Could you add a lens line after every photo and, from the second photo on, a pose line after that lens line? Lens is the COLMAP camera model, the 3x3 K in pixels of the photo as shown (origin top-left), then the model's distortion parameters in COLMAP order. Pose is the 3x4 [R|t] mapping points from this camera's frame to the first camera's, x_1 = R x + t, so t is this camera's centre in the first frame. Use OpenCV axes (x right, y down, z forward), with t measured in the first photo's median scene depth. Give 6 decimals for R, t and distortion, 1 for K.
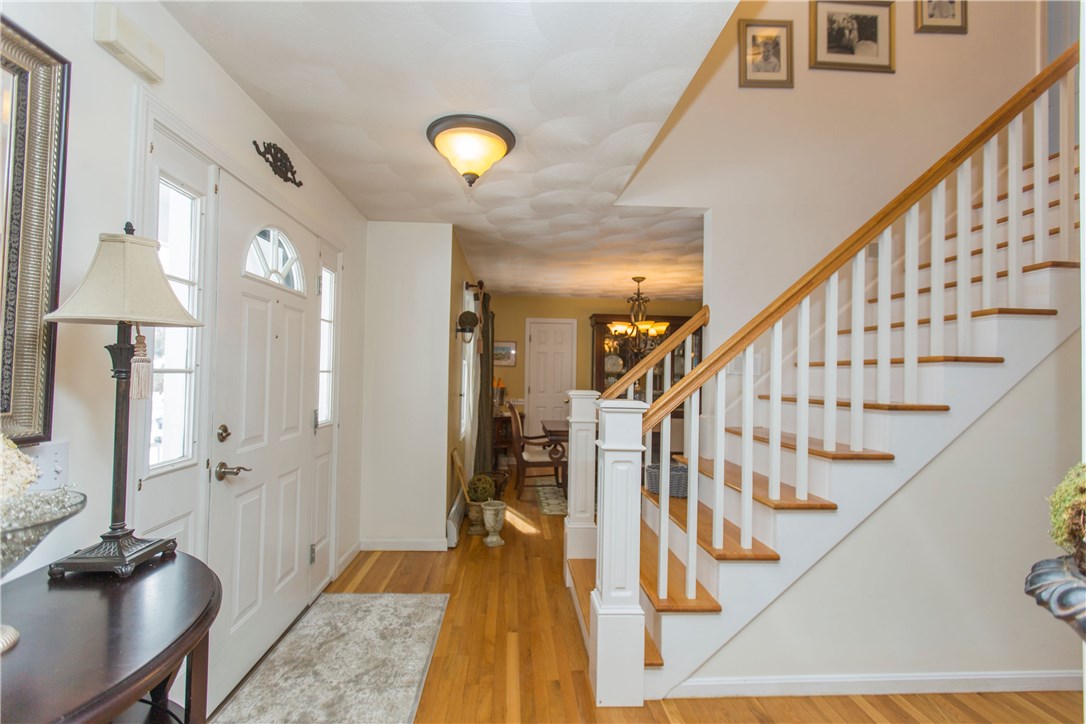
lens RADIAL K [[482.6, 0, 545.2], [0, 482.6, 363.9], [0, 0, 1]] dist [0.005813, -0.001927]
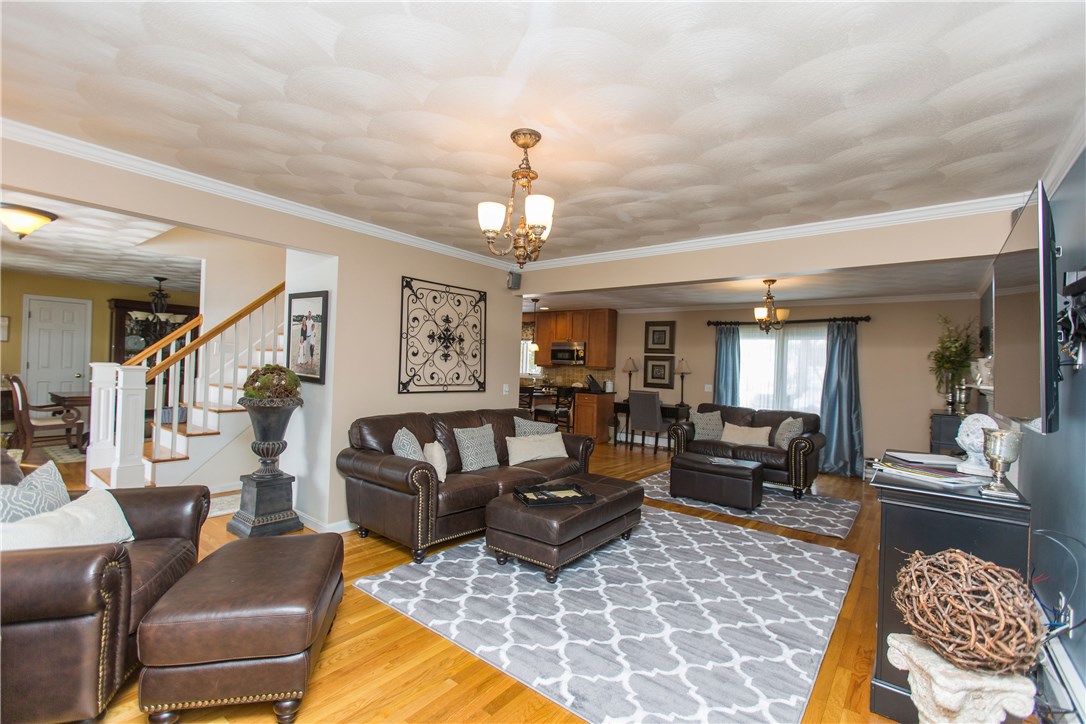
lens RADIAL K [[482.6, 0, 541.1], [0, 482.6, 360.0], [0, 0, 1]] dist [0.005813, -0.001927]
pose [[0.673914, 0.012050, 0.738712, -0.080059], [-0.037008, 0.999162, 0.017464, -0.019996], [-0.737883, -0.039107, 0.673795, -0.683235]]
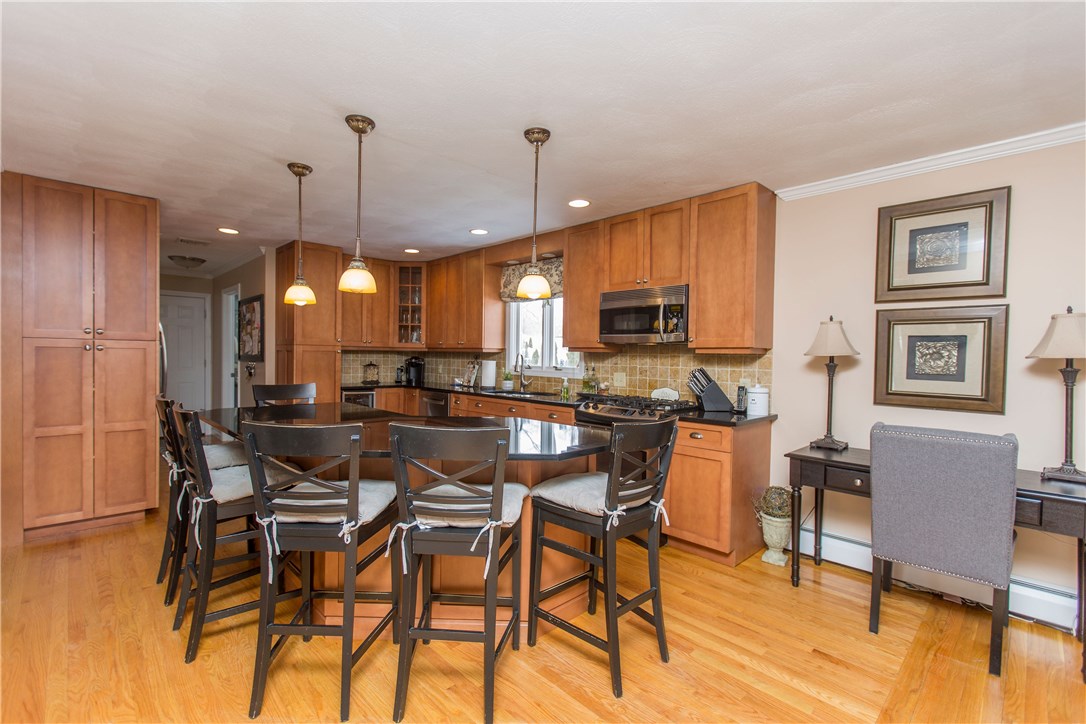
lens RADIAL K [[482.6, 0, 539.8], [0, 482.6, 363.2], [0, 0, 1]] dist [0.005813, -0.001927]
pose [[0.766846, -0.019624, 0.641531, 0.760879], [-0.012397, 0.998893, 0.045375, 0.022531], [-0.641711, -0.042749, 0.765754, 0.018989]]
